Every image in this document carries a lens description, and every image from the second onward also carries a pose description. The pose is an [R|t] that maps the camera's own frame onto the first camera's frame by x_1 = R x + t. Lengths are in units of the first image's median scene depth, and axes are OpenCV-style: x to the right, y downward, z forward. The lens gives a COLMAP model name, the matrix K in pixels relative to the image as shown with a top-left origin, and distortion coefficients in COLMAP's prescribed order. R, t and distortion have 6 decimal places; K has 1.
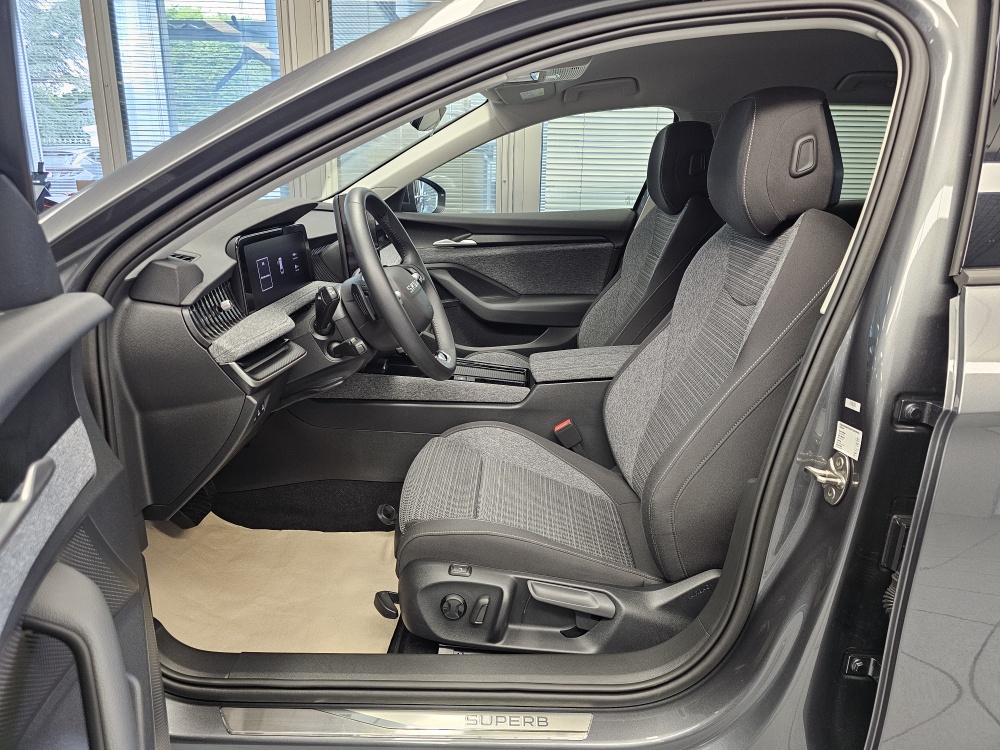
lens RADIAL K [[672.9, 0, 505.6], [0, 672.9, 363.6], [0, 0, 1]] dist [0.066449, -0.071022]
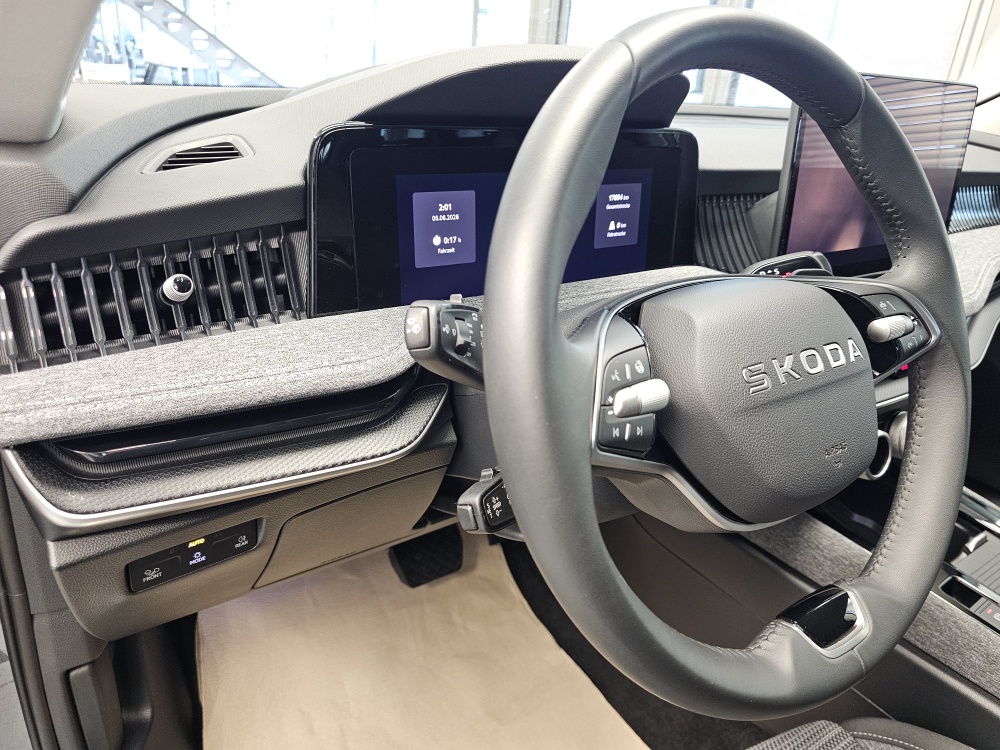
lens RADIAL K [[682.0, 0, 495.5], [0, 682.0, 378.7], [0, 0, 1]] dist [0.056947, -0.067252]
pose [[0.567144, 0.355072, -0.743150, 0.008824], [-0.269813, 0.932606, 0.239682, -0.162555], [0.778170, 0.064577, 0.624725, 0.804376]]
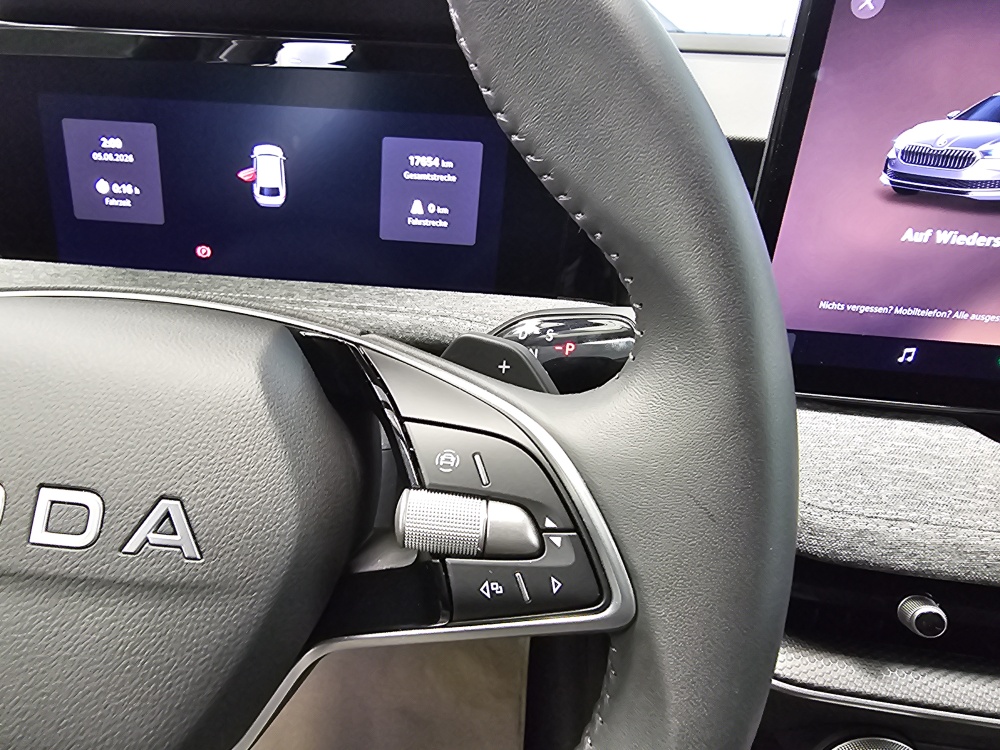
lens RADIAL K [[696.3, 0, 418.2], [0, 696.3, 383.9], [0, 0, 1]] dist [-0.004096, 0.001640]
pose [[-0.101683, 0.447270, -0.888600, -0.043445], [-0.300641, 0.837648, 0.456027, -0.249006], [0.948301, 0.313520, 0.049293, 1.199523]]
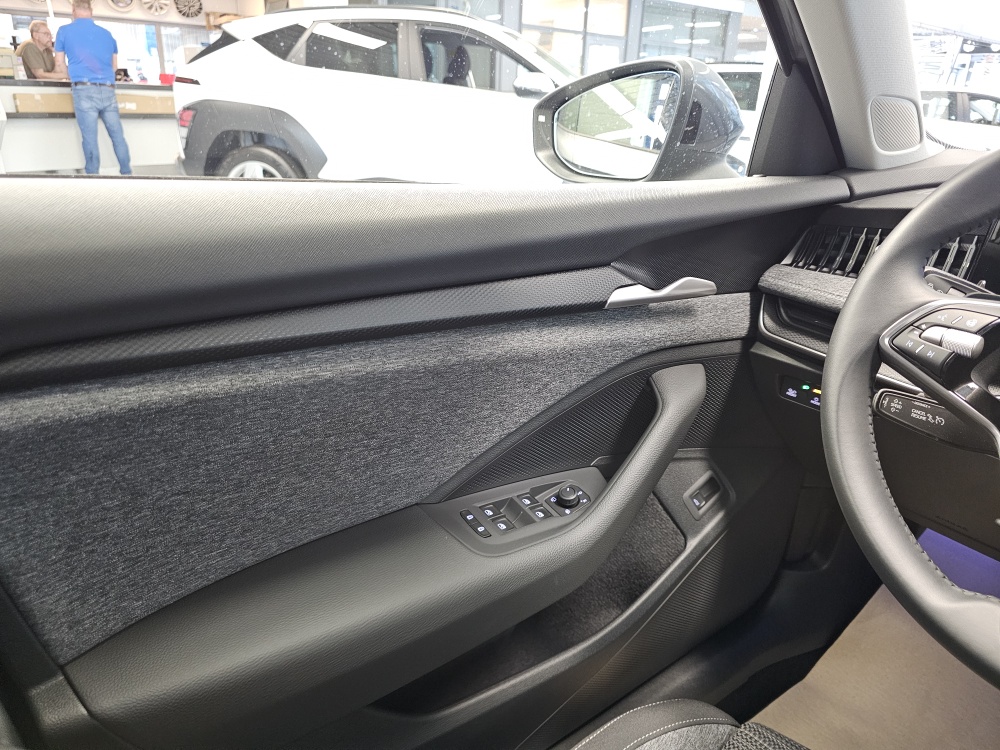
lens RADIAL K [[683.0, 0, 498.7], [0, 683.0, 365.9], [0, 0, 1]] dist [0.054611, -0.076288]
pose [[-0.793426, 0.176652, -0.582468, 0.289702], [-0.208293, 0.820376, 0.532538, -0.251996], [0.571917, 0.543854, -0.614113, 1.134518]]
